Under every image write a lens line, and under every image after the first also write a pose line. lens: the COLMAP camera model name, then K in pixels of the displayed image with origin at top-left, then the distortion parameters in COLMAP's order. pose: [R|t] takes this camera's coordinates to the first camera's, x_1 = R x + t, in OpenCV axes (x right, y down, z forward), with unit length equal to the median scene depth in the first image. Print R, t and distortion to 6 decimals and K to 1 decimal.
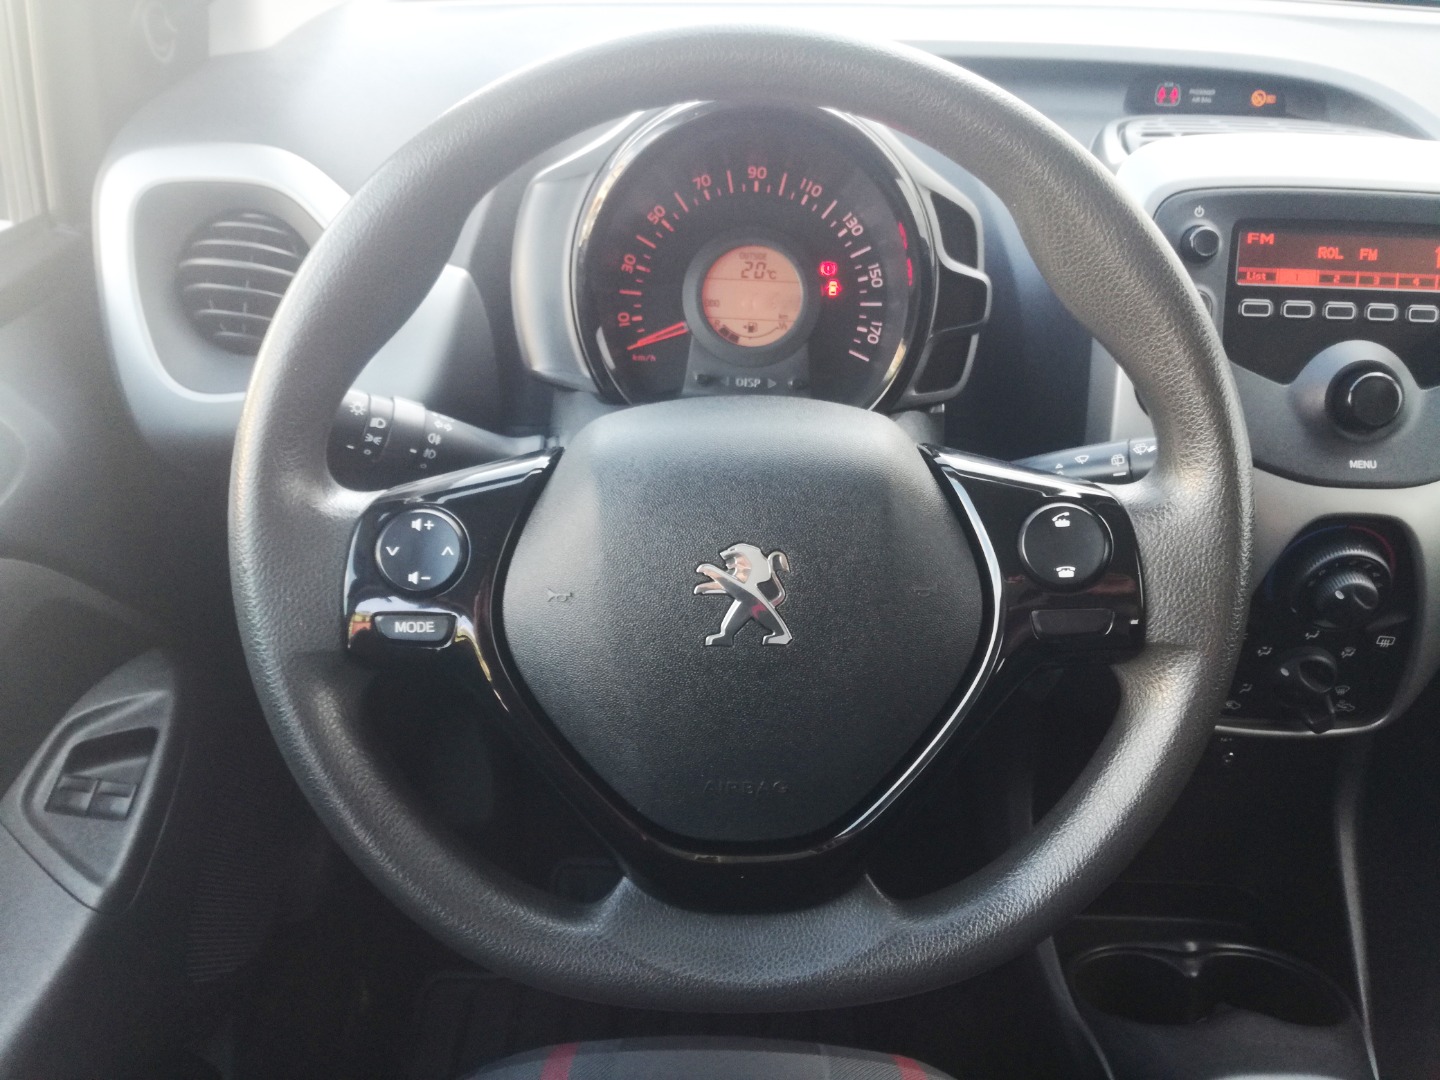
lens RADIAL K [[1182.2, 0, 721.1], [0, 1182.2, 514.6], [0, 0, 1]] dist [0.078226, -0.166481]
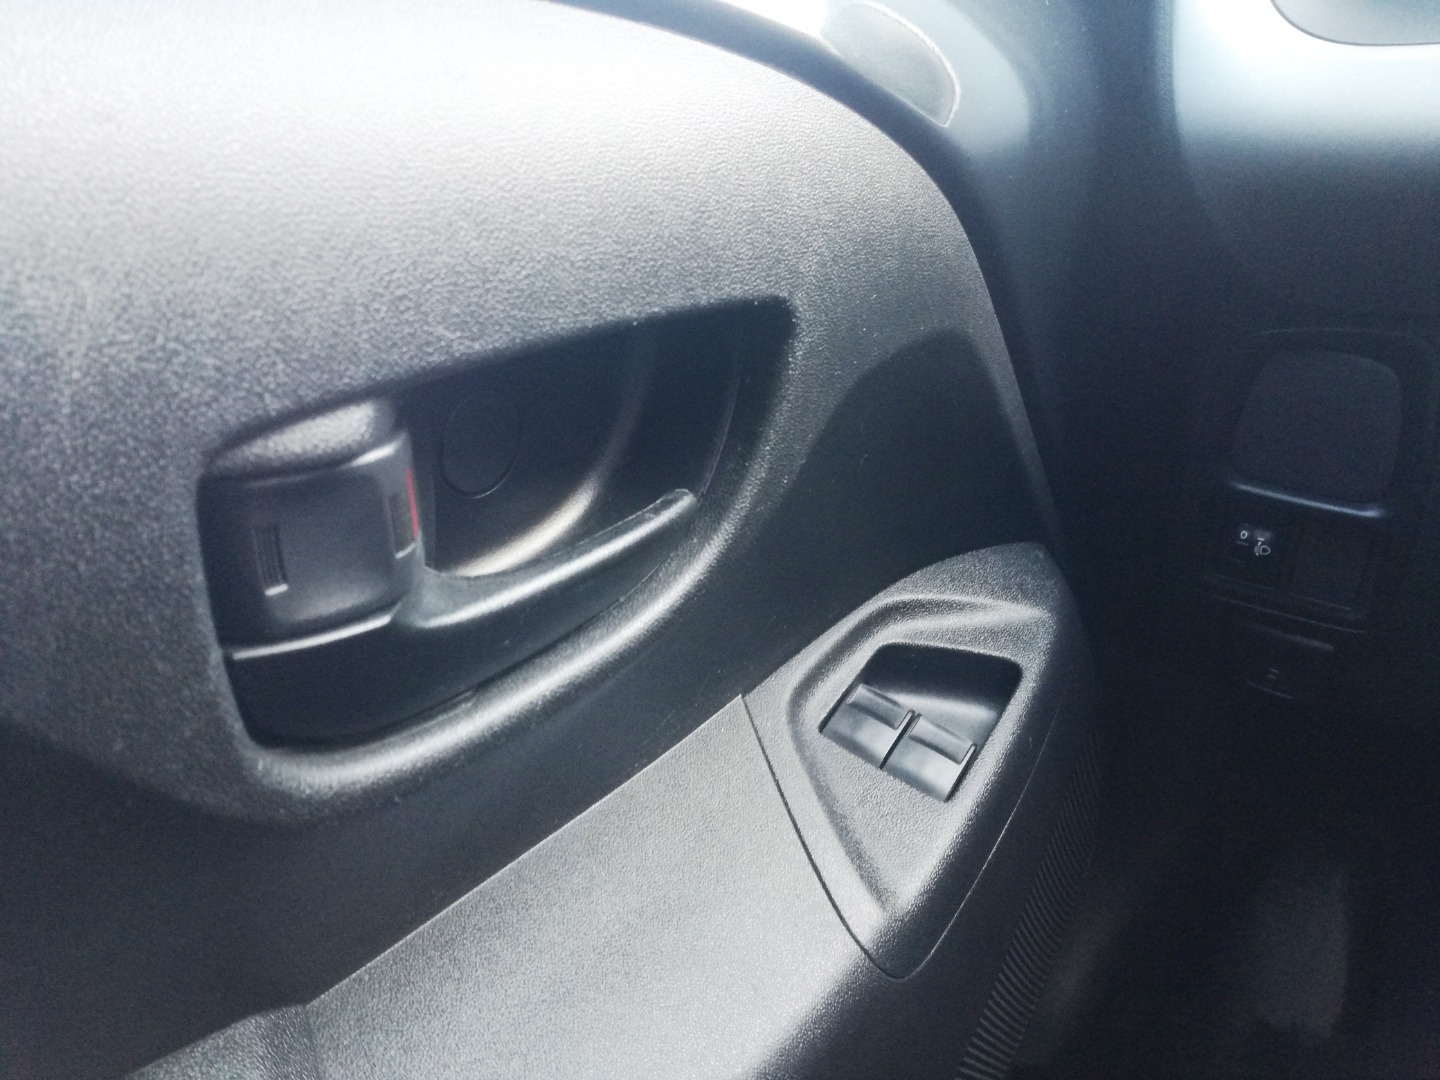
lens RADIAL K [[1182.2, 0, 726.0], [0, 1182.2, 540.4], [0, 0, 1]] dist [0.078226, -0.166481]
pose [[0.823437, 0.256733, -0.506004, -0.360174], [-0.297944, 0.954583, -0.000524, 0.183270], [0.482888, 0.151192, 0.862531, 0.510107]]
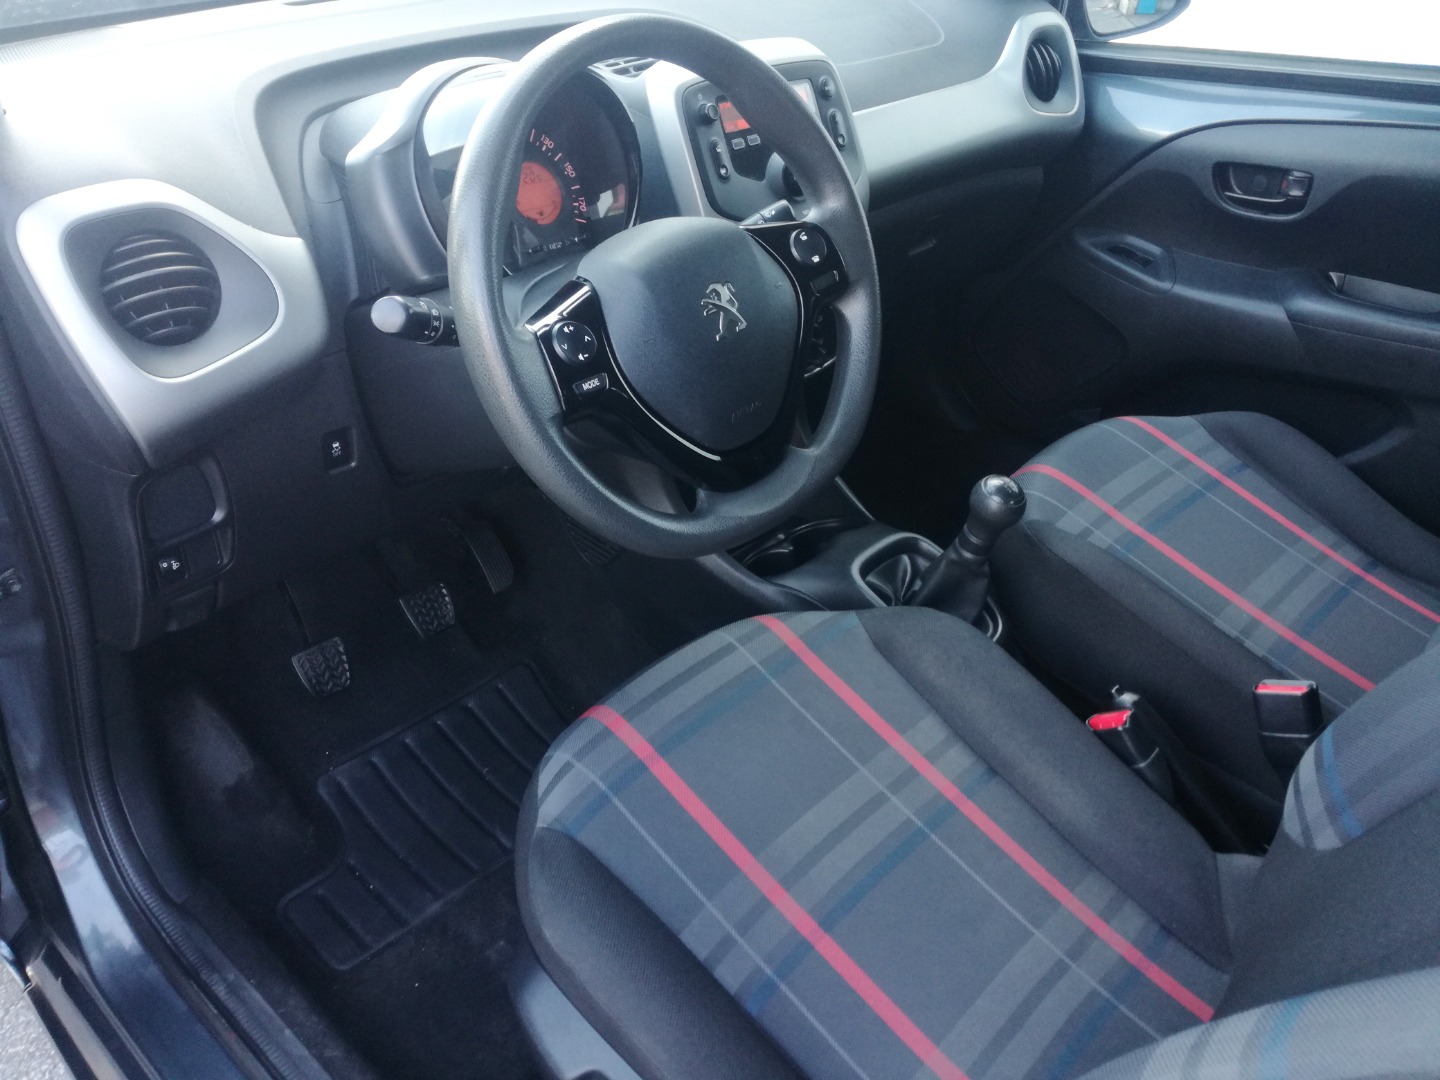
lens RADIAL K [[1182.2, 0, 711.7], [0, 1182.2, 527.1], [0, 0, 1]] dist [0.078226, -0.166481]
pose [[0.682902, -0.391520, 0.616730, -0.936442], [0.374449, 0.912509, 0.164666, 0.047530], [-0.627242, 0.118483, 0.769759, -0.308619]]
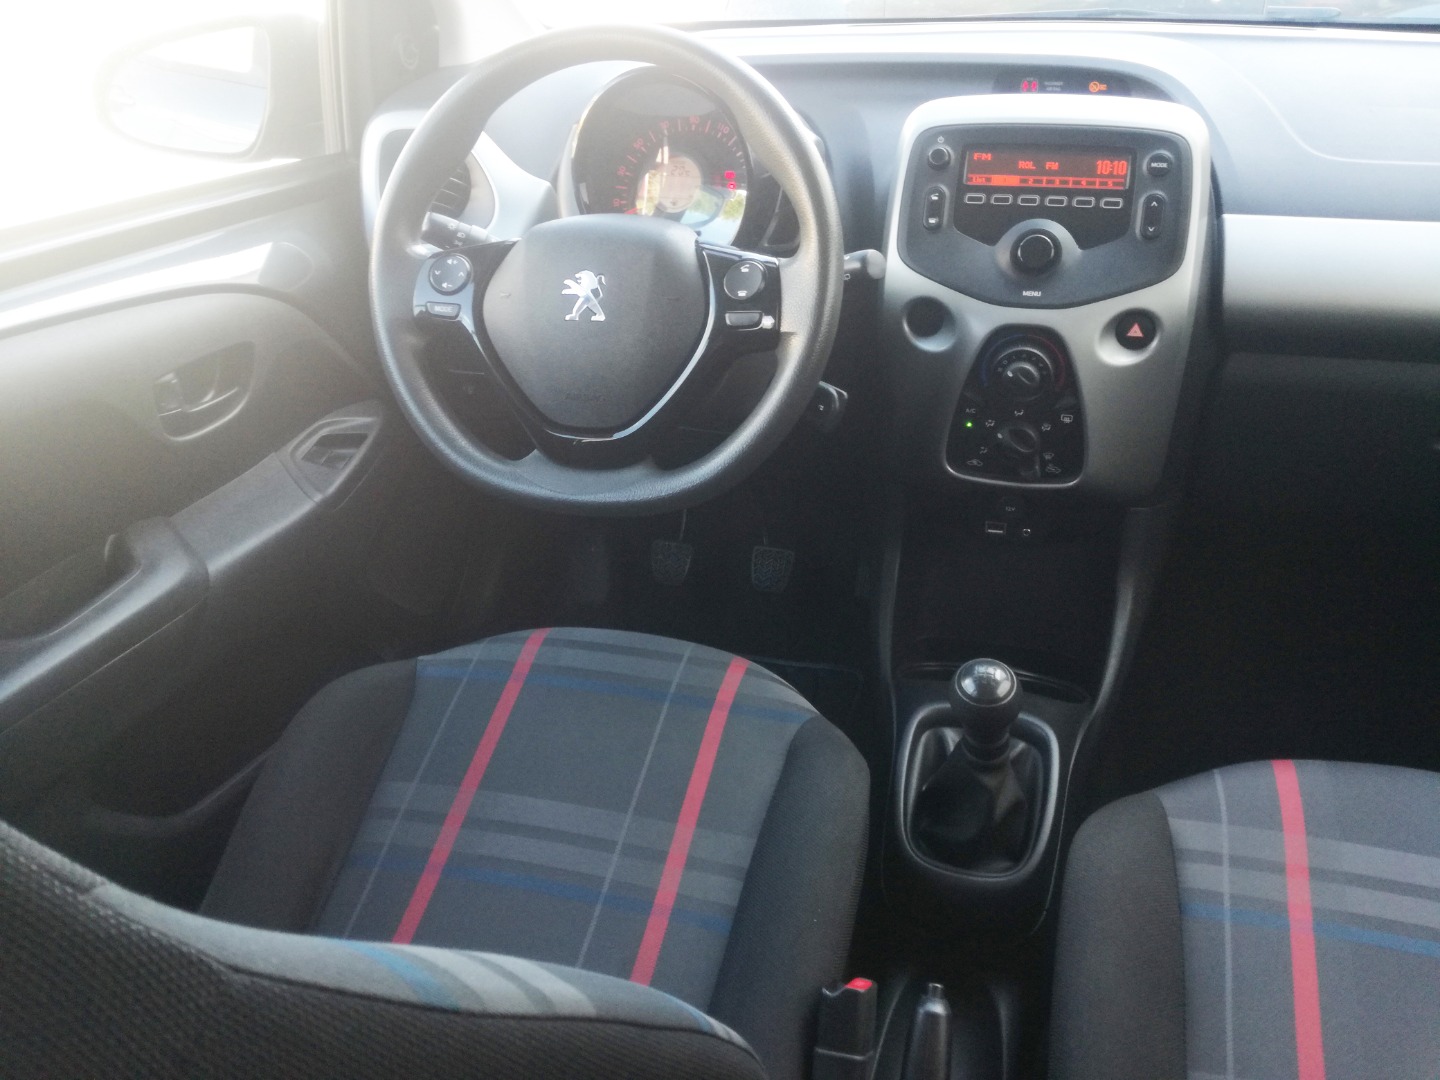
lens RADIAL K [[1182.2, 0, 722.0], [0, 1182.2, 522.3], [0, 0, 1]] dist [0.078226, -0.166481]
pose [[0.958748, 0.083530, -0.271707, 0.594847], [-0.097565, 0.994483, -0.038536, 0.364869], [0.266989, 0.063456, 0.961608, -0.632969]]
